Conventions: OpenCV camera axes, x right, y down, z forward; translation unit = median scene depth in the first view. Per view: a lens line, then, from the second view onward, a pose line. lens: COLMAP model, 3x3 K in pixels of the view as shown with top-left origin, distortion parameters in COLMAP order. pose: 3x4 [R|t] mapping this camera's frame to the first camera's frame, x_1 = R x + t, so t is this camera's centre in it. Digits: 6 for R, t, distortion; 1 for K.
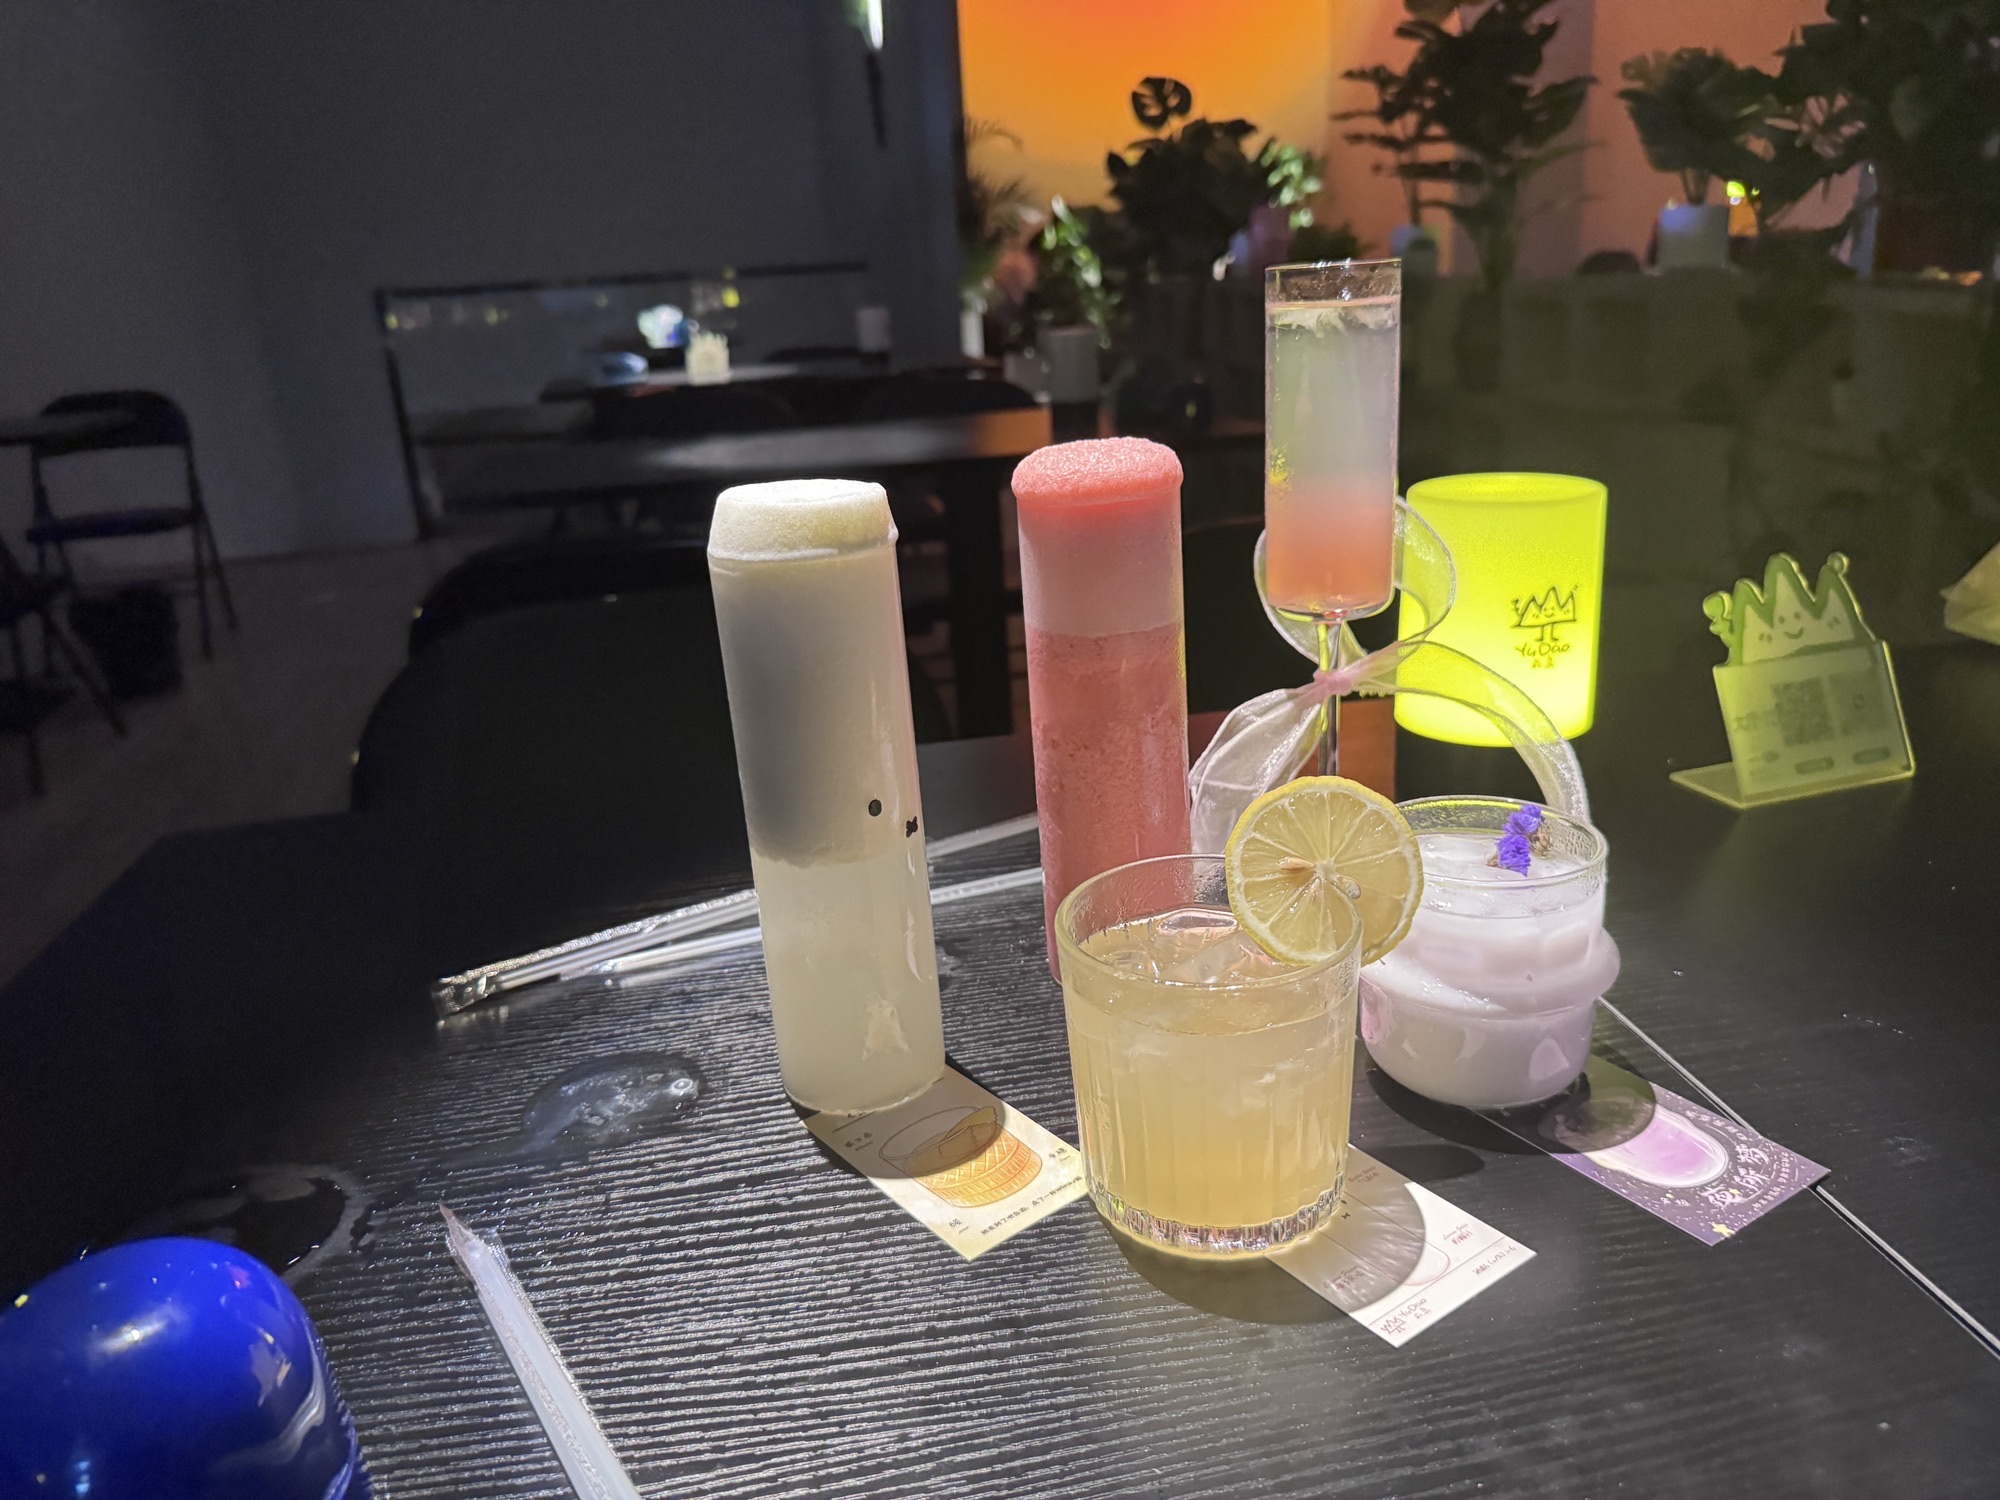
lens RADIAL K [[1383.4, 0, 1000.1], [0, 1383.4, 757.7], [0, 0, 1]] dist [-0.005154, -0.006168]
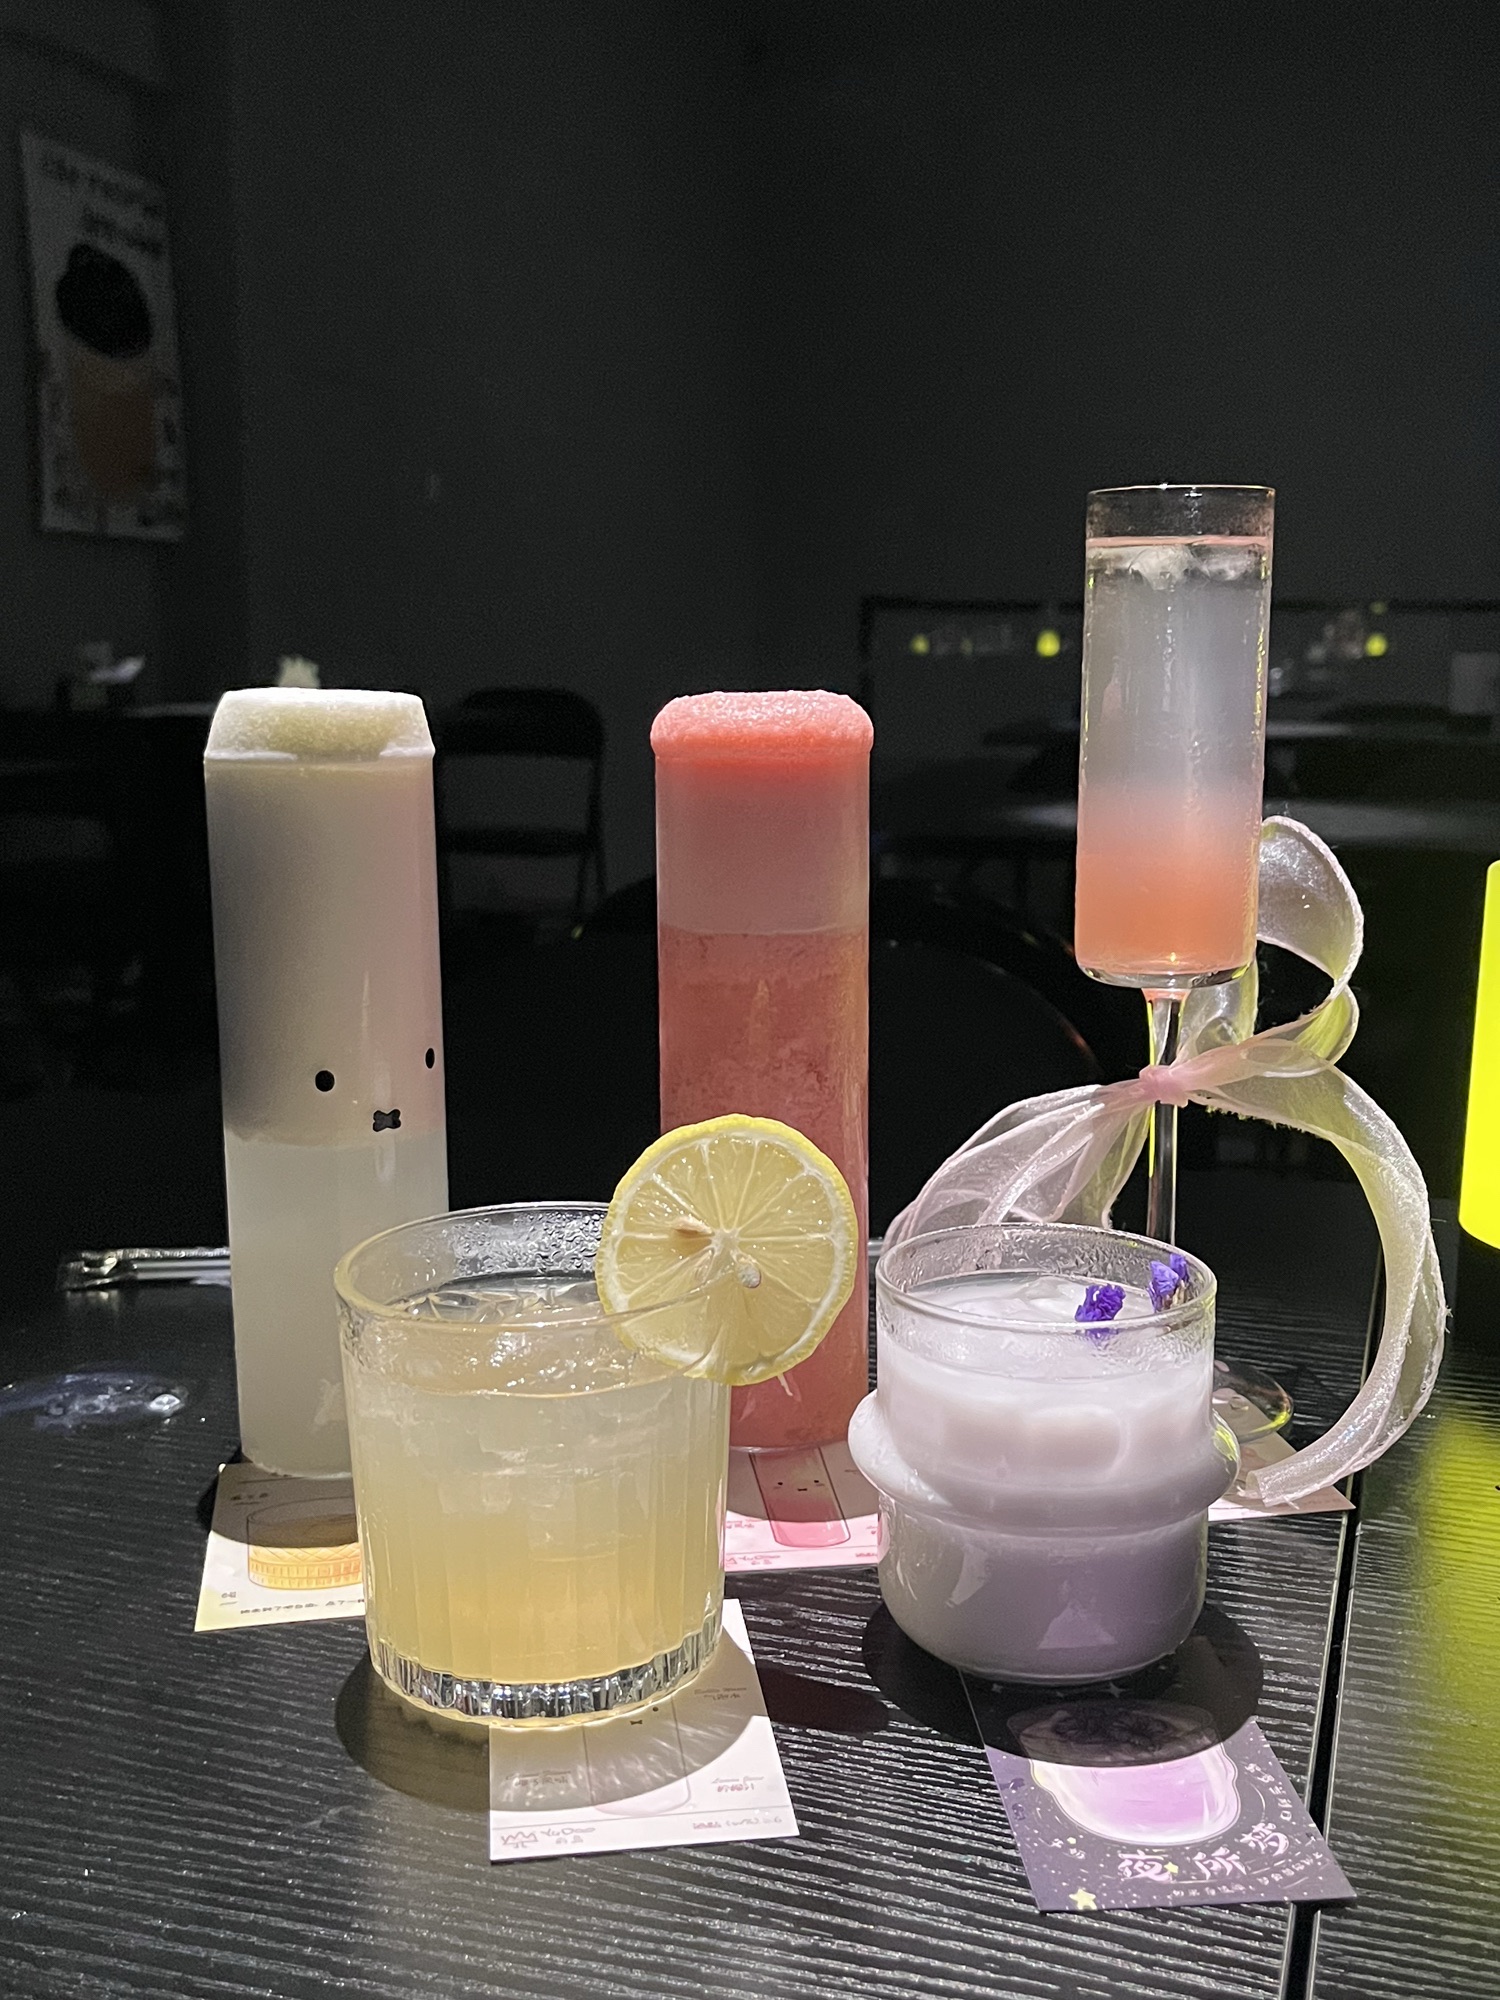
lens RADIAL K [[1991.7, 0, 751.4], [0, 1991.7, 994.5], [0, 0, 1]] dist [-0.006240, 0.000000]
pose [[0.893370, 0.145588, -0.425081, 0.627388], [-0.202974, 0.974784, -0.092722, 0.045303], [0.400863, 0.169115, 0.900394, 0.036344]]
